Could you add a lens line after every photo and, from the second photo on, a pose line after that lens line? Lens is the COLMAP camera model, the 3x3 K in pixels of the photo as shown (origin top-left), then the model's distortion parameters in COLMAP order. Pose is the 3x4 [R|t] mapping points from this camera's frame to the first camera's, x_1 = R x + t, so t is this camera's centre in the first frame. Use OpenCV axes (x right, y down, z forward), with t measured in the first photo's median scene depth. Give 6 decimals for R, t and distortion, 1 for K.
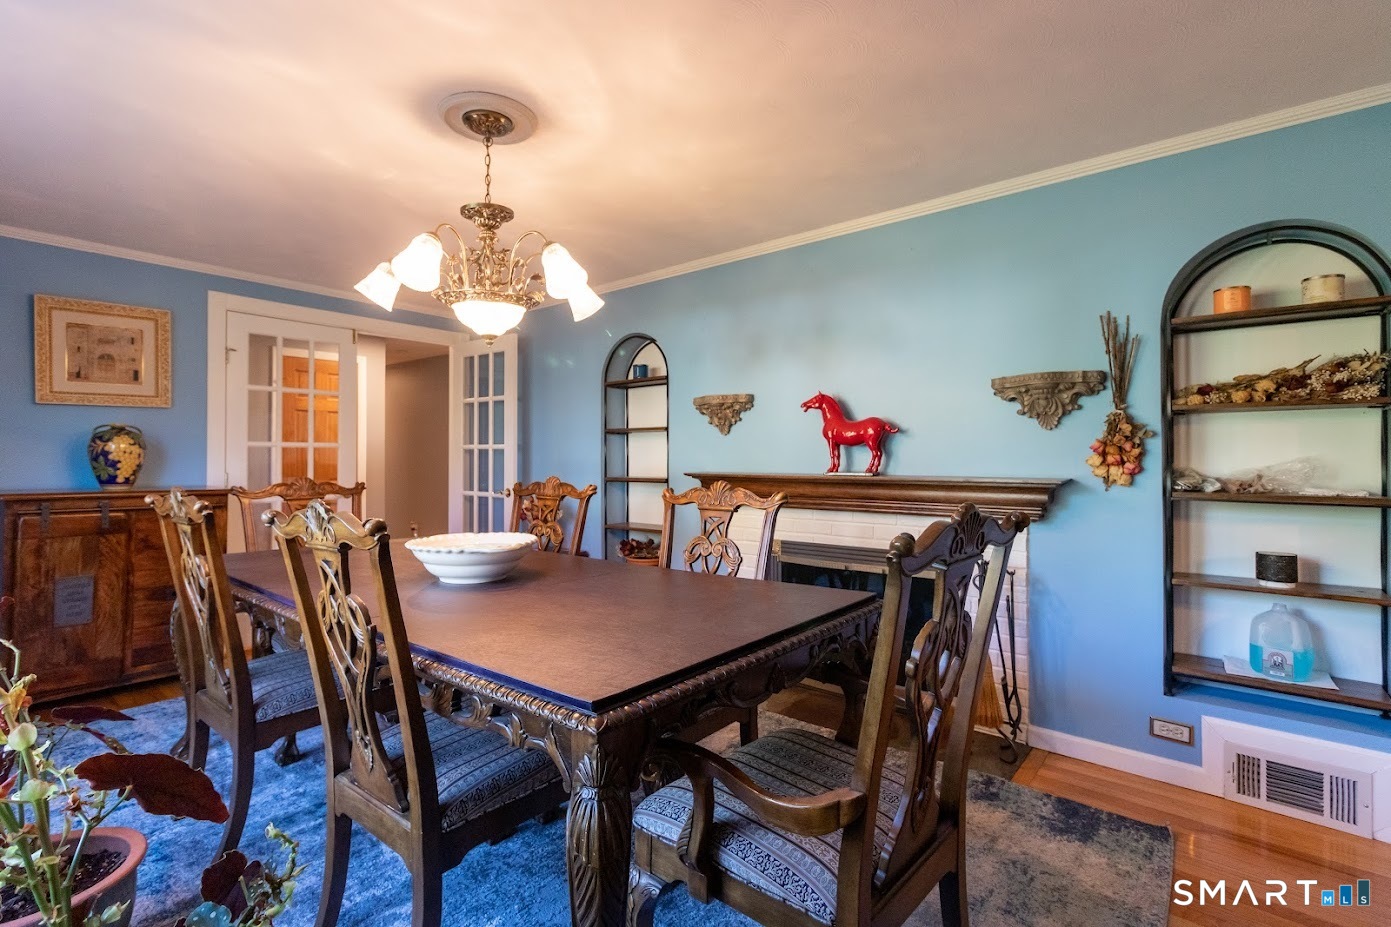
lens RADIAL K [[640.9, 0, 685.0], [0, 640.9, 444.0], [0, 0, 1]] dist [0.003203, -0.000225]
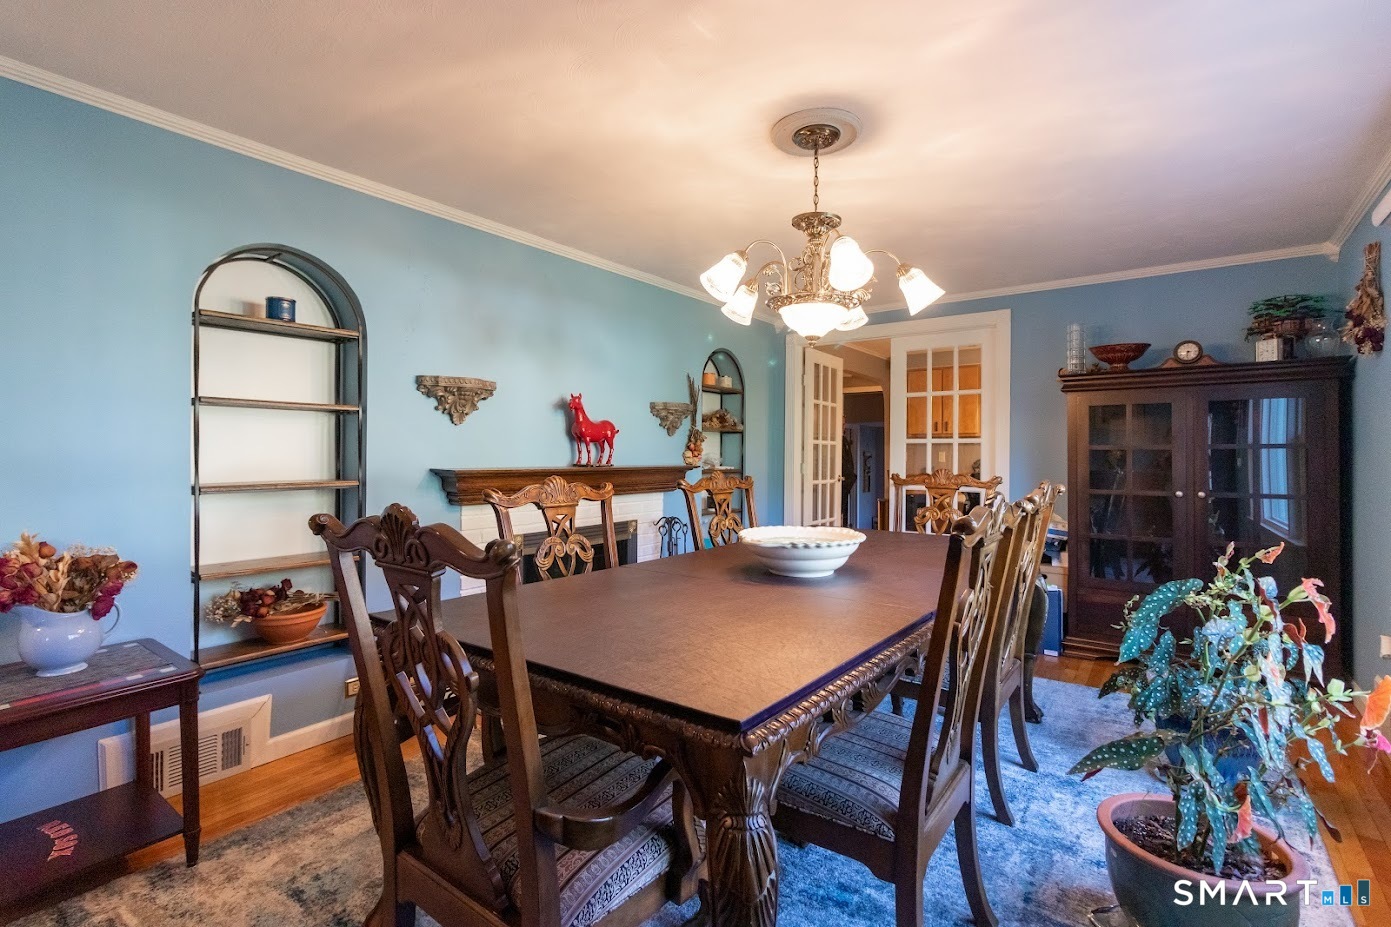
lens RADIAL K [[655.2, 0, 673.8], [0, 655.2, 444.8], [0, 0, 1]] dist [0.001008, -0.000287]
pose [[-0.027480, 0.017388, 0.999471, -1.129102], [-0.025890, 0.999501, -0.018100, 0.029252], [-0.999287, -0.026373, -0.027017, 1.007351]]
